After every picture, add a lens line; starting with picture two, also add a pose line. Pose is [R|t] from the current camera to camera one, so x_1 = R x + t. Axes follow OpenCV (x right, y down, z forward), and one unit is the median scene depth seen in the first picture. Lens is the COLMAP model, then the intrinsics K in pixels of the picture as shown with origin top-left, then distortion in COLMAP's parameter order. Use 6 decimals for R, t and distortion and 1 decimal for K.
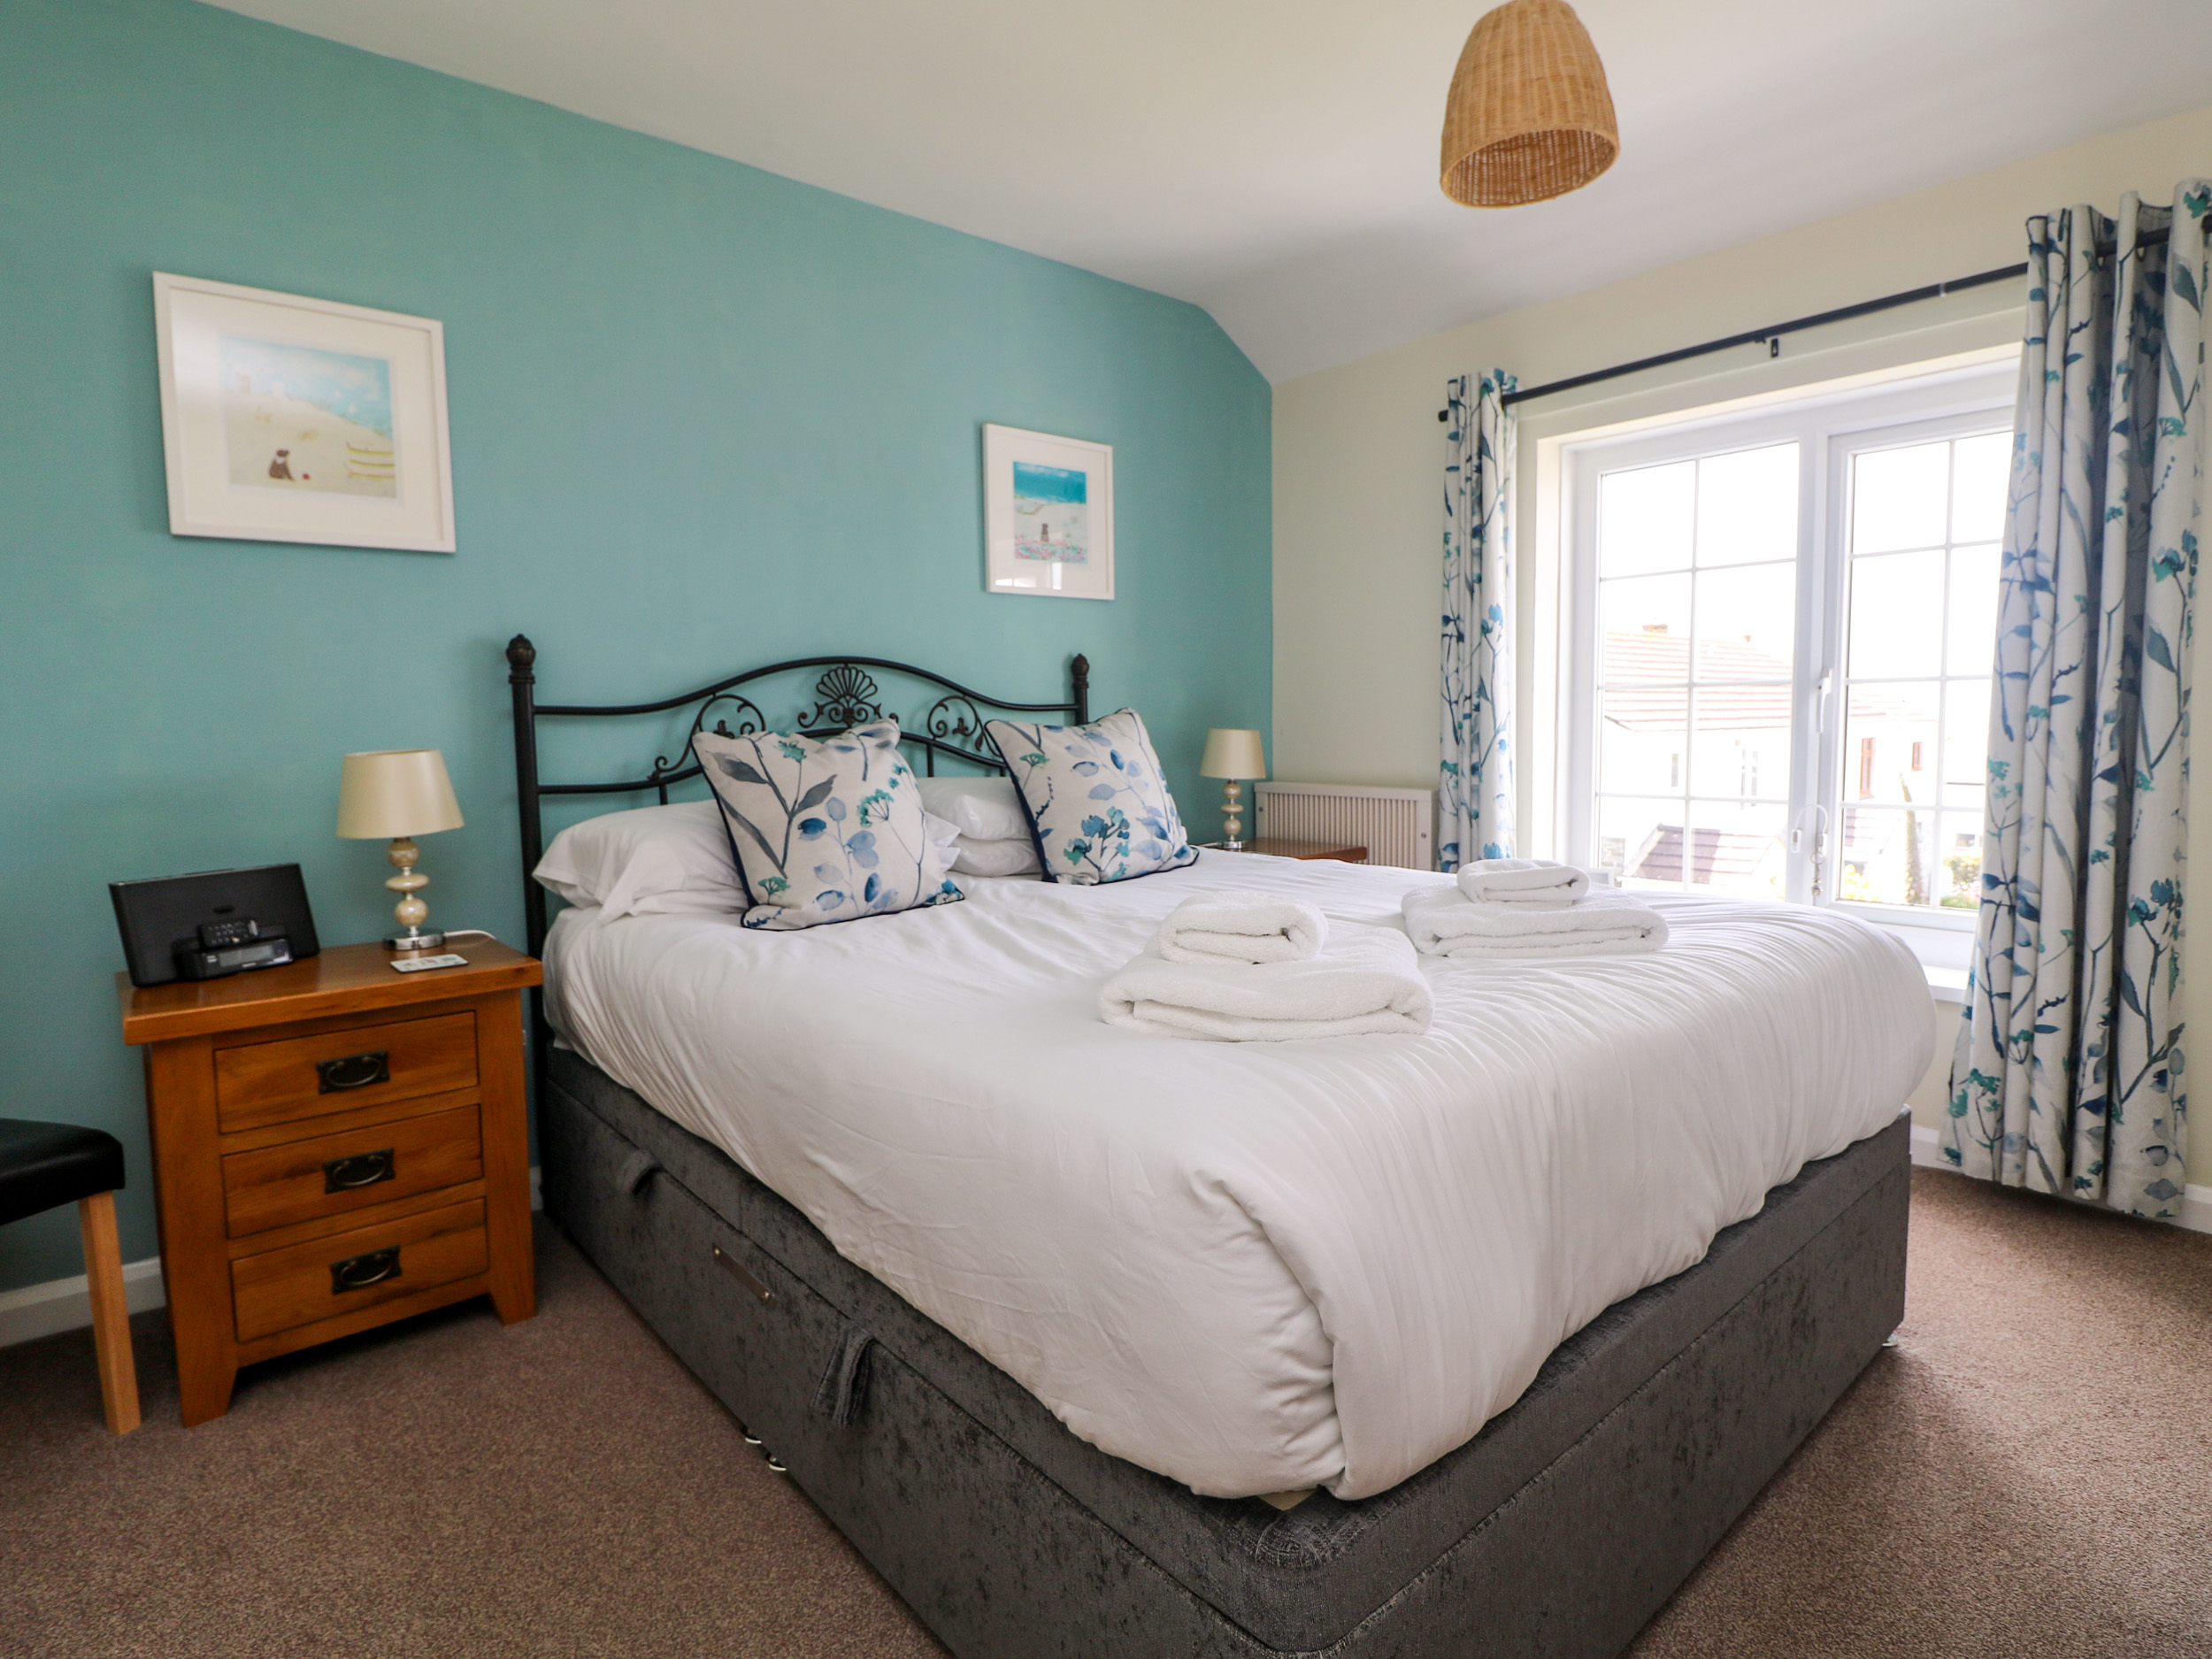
lens RADIAL K [[1148.3, 0, 1110.5], [0, 1148.3, 816.0], [0, 0, 1]] dist [0.003353, -0.017050]
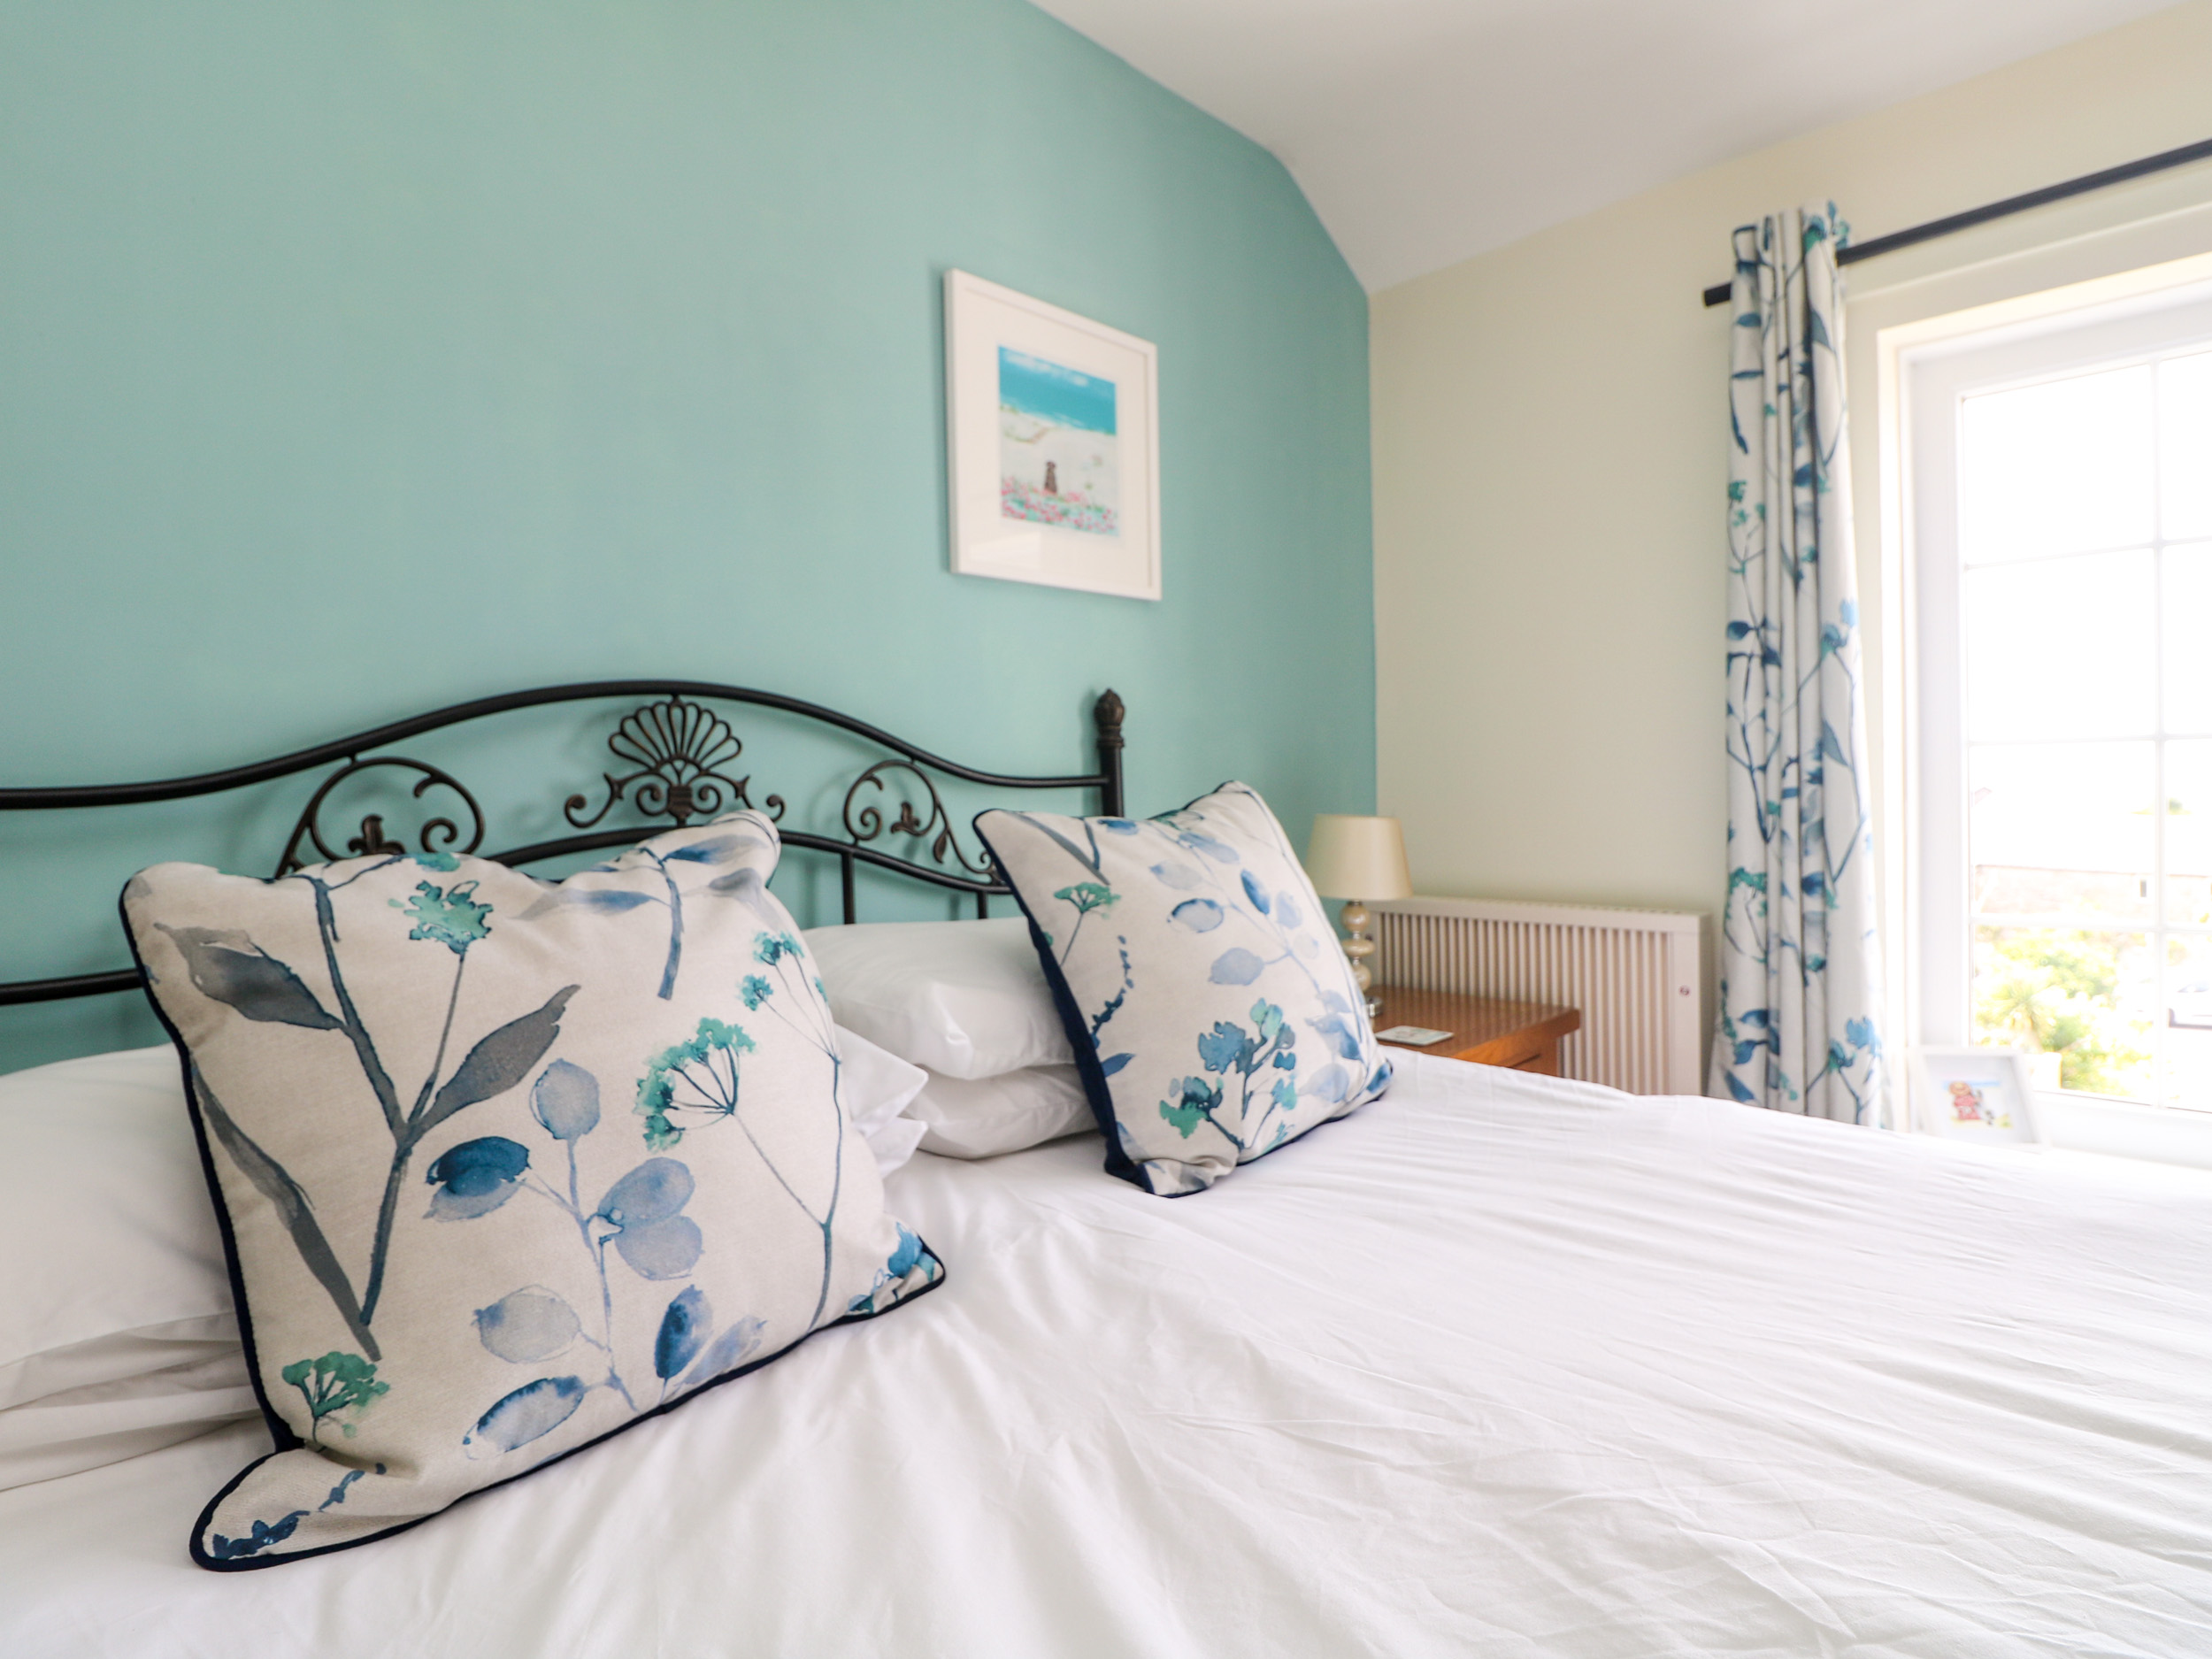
lens RADIAL K [[1148.3, 0, 1110.5], [0, 1148.3, 816.0], [0, 0, 1]] dist [0.003353, -0.017050]
pose [[0.996896, -0.008390, 0.078284, -0.083024], [0.013320, 0.997946, -0.062664, -0.047486], [-0.077598, 0.063512, 0.994960, 0.495518]]
